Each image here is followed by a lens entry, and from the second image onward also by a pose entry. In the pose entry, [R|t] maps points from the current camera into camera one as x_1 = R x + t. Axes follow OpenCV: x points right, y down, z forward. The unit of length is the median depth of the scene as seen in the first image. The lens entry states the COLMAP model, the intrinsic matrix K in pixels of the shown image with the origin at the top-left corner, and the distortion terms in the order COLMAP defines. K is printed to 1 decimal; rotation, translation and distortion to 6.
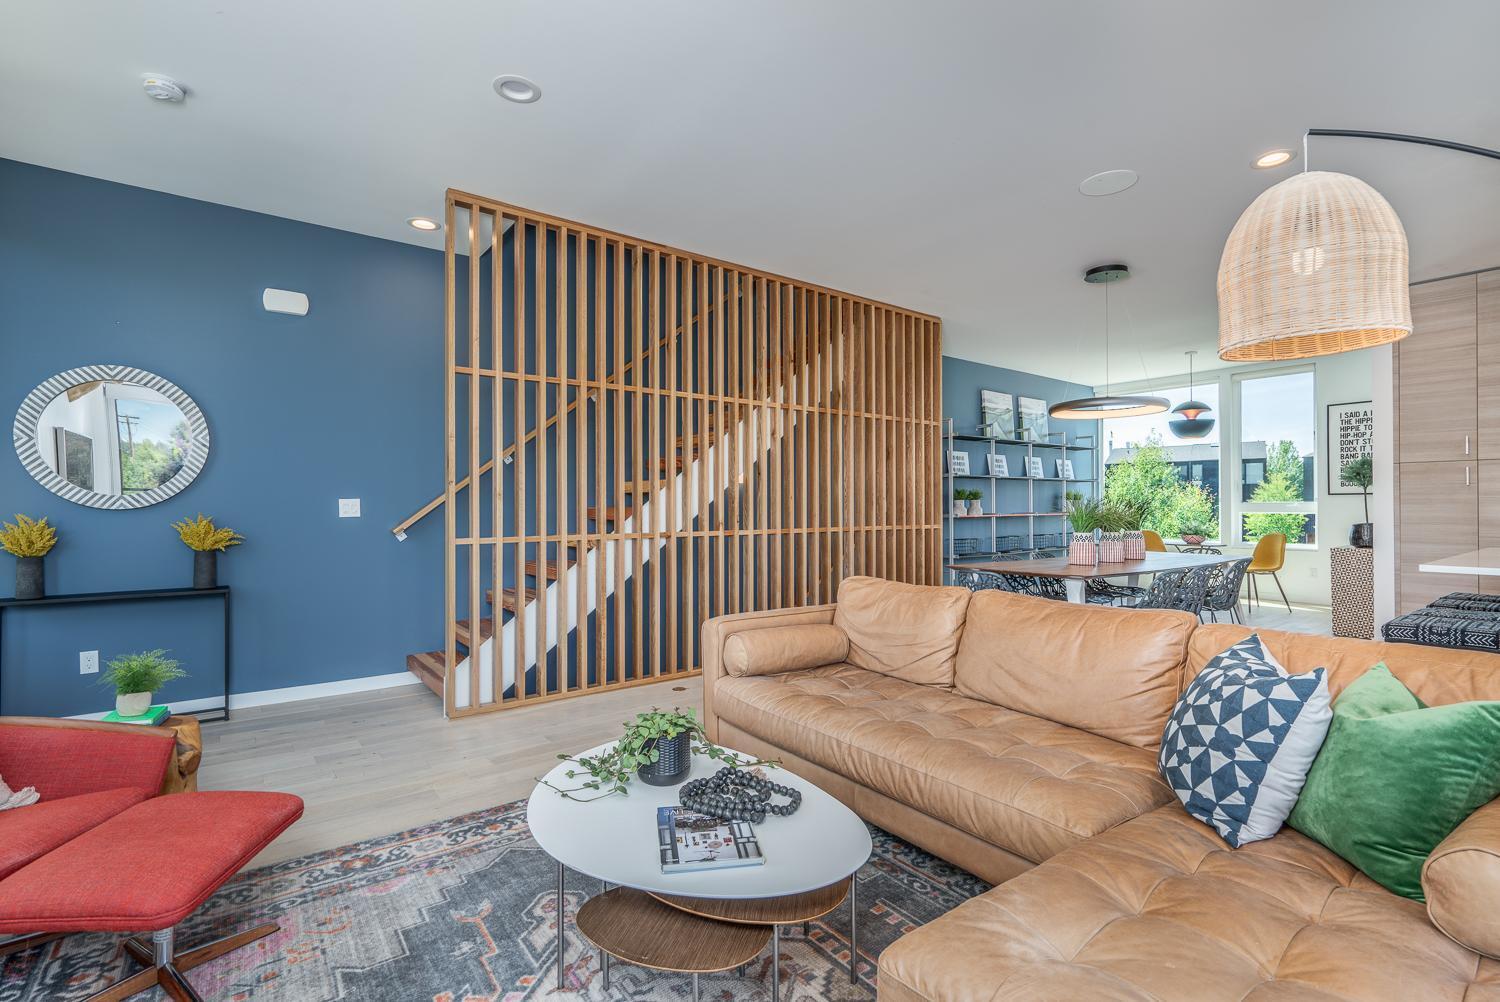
lens RADIAL K [[683.8, 0, 750.0], [0, 683.8, 501.0], [0, 0, 1]] dist [0.001345, 0.000222]
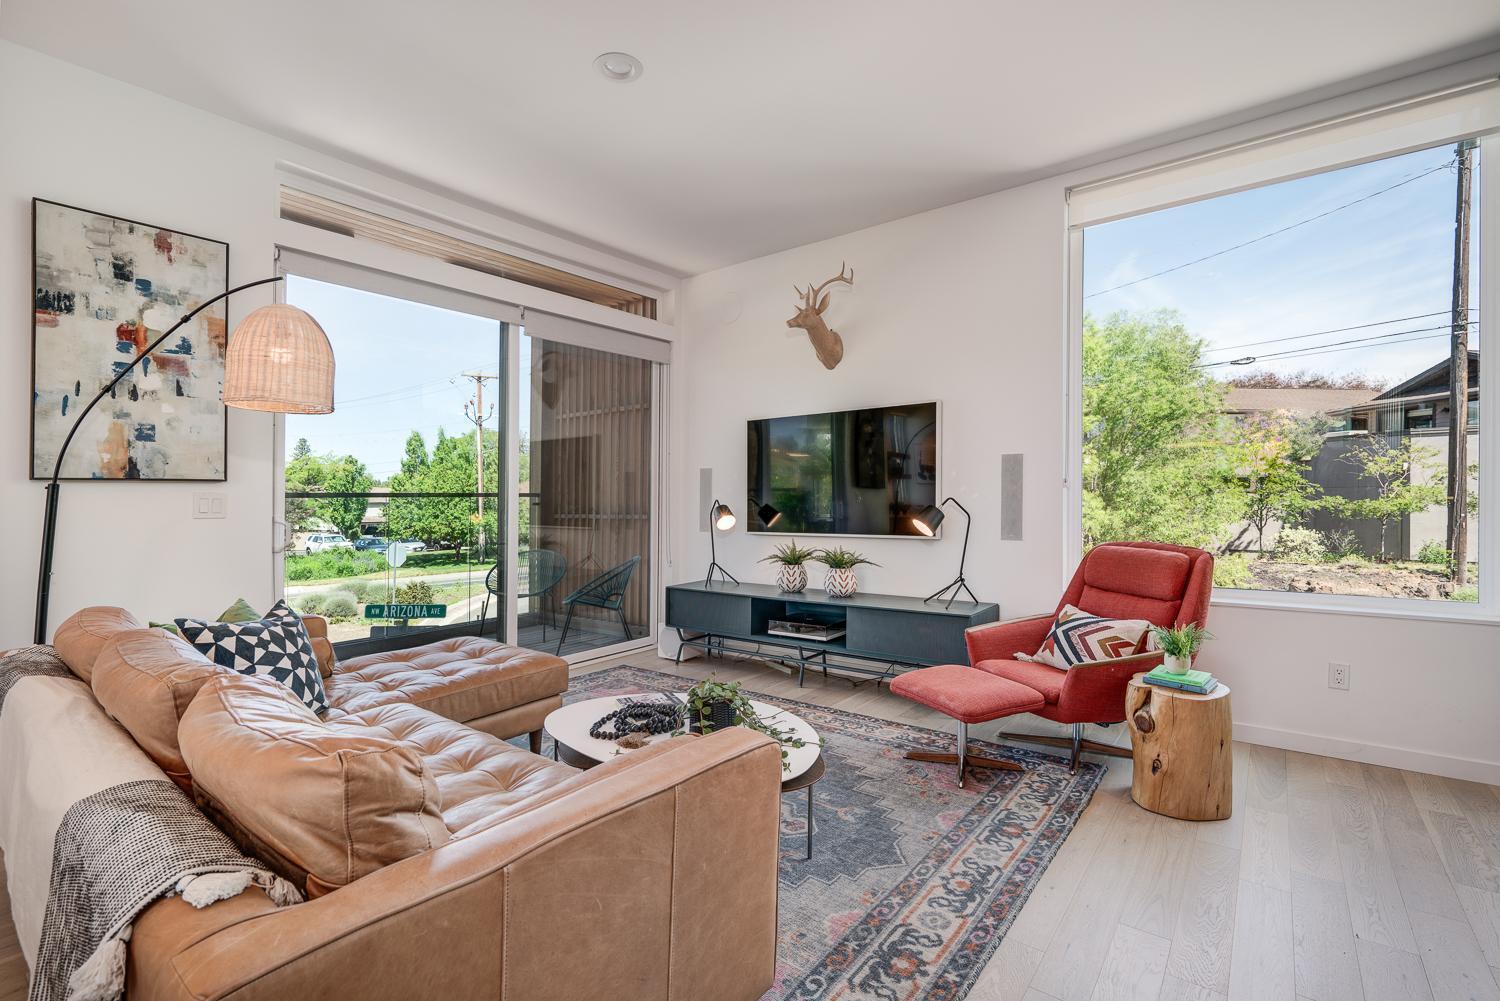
lens RADIAL K [[683.8, 0, 750.0], [0, 683.8, 500.5], [0, 0, 1]] dist [0.001345, 0.000222]
pose [[-0.965368, 0.013527, -0.260539, 0.091243], [0.015844, 0.999851, -0.006795, 0.017058], [0.260409, -0.010687, -0.965439, 1.926266]]
